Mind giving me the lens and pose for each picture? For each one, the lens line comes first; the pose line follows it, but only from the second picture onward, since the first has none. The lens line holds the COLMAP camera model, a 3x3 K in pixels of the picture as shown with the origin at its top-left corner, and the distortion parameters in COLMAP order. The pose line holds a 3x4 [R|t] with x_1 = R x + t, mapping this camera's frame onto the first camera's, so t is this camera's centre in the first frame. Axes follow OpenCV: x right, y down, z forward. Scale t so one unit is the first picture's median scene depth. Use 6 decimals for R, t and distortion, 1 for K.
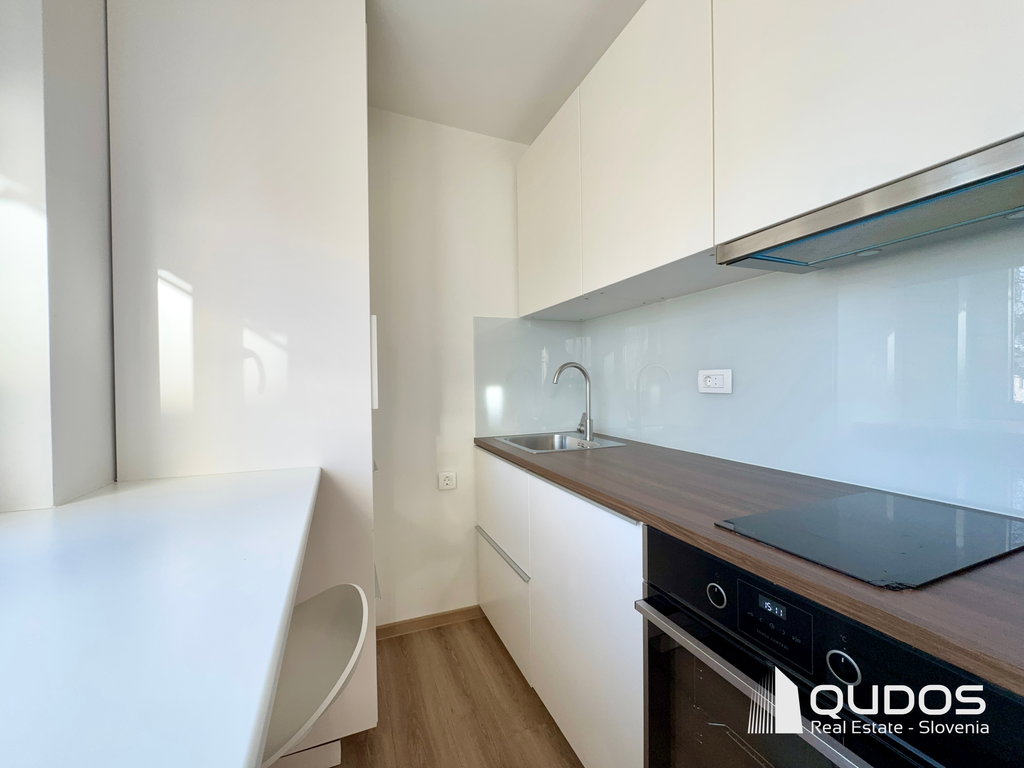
lens RADIAL K [[412.4, 0, 512.0], [0, 412.4, 384.0], [0, 0, 1]] dist [-0.006042, -0.000027]
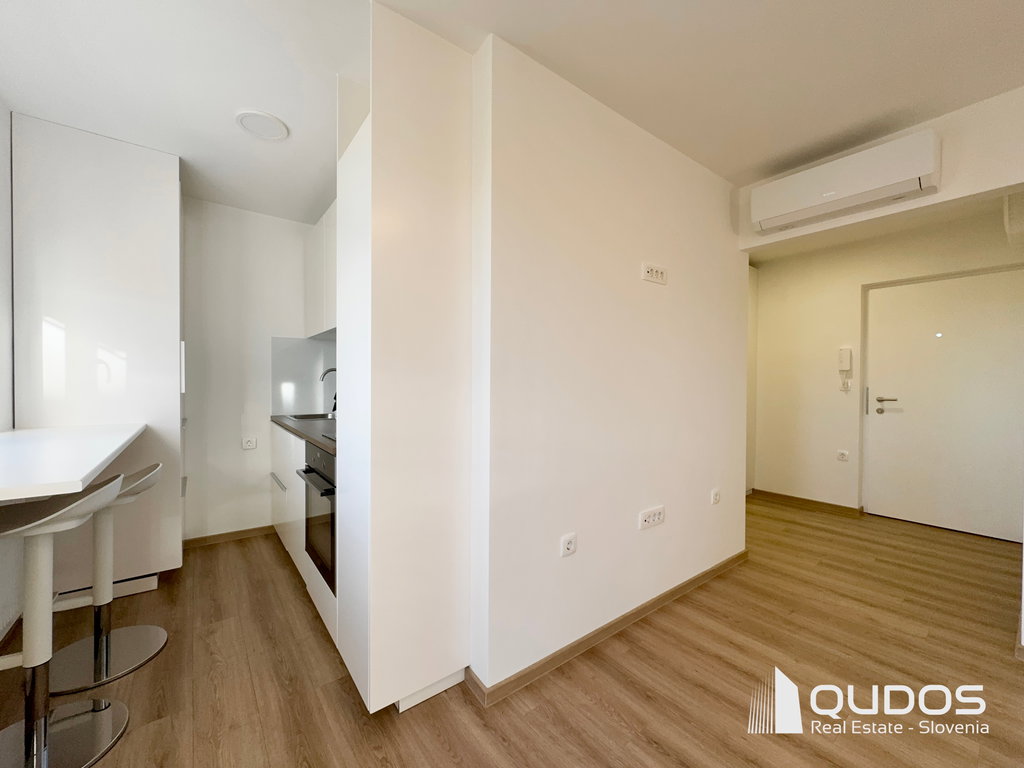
lens RADIAL K [[412.4, 0, 512.0], [0, 412.4, 384.0], [0, 0, 1]] dist [-0.006042, -0.000027]
pose [[0.965045, 0.013889, 0.261716, 0.403059], [-0.014309, 0.999898, -0.000304, 0.001249], [-0.261693, -0.003452, 0.965145, -0.765589]]
